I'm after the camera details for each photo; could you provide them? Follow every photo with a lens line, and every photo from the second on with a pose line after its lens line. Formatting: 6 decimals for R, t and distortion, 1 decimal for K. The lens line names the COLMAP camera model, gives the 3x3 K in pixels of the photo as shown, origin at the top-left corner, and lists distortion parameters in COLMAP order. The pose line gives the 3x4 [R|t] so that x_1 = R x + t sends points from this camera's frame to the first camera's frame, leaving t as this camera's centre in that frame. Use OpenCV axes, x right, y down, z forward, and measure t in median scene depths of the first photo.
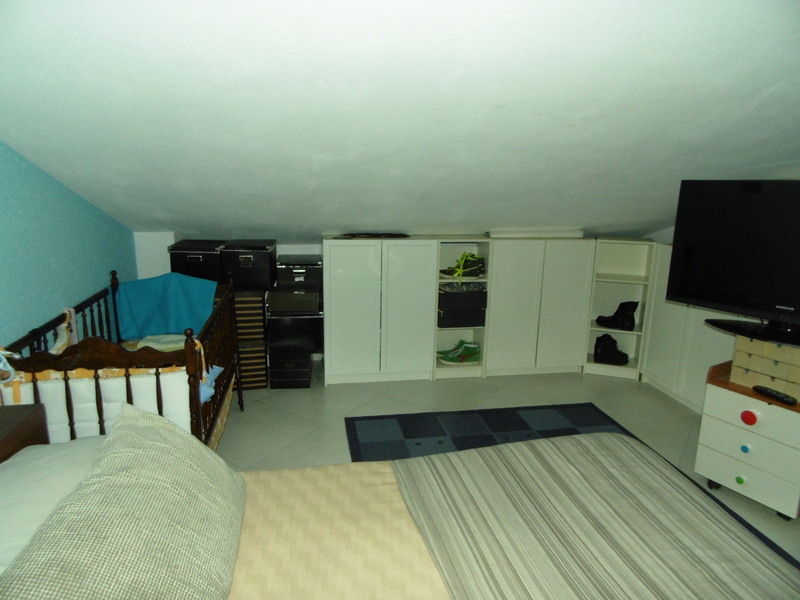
lens RADIAL K [[528.2, 0, 399.6], [0, 528.2, 299.8], [0, 0, 1]] dist [0.018296, -0.013174]
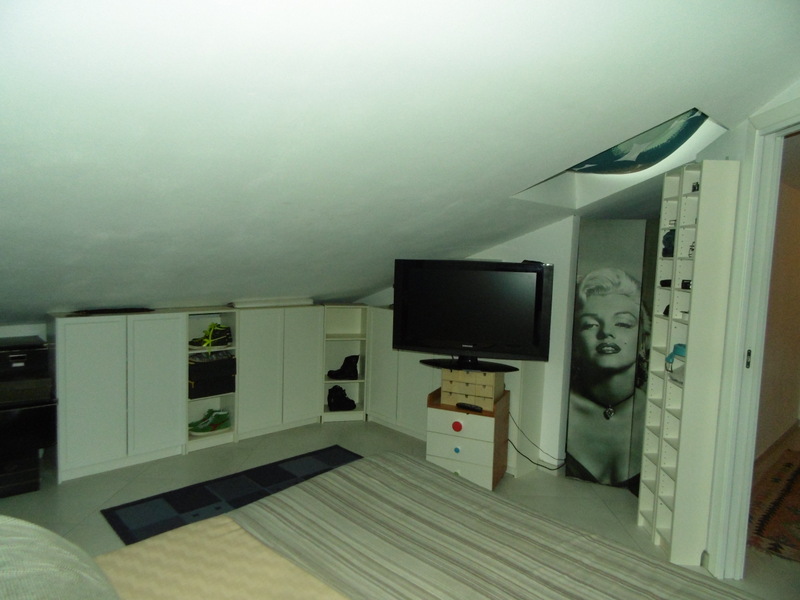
lens RADIAL K [[528.2, 0, 399.5], [0, 528.2, 300.7], [0, 0, 1]] dist [0.018296, -0.013174]
pose [[0.831621, -0.036519, 0.554141, -0.155862], [0.107291, 0.989602, -0.095799, 0.007204], [-0.544881, 0.139123, 0.826892, -0.080362]]
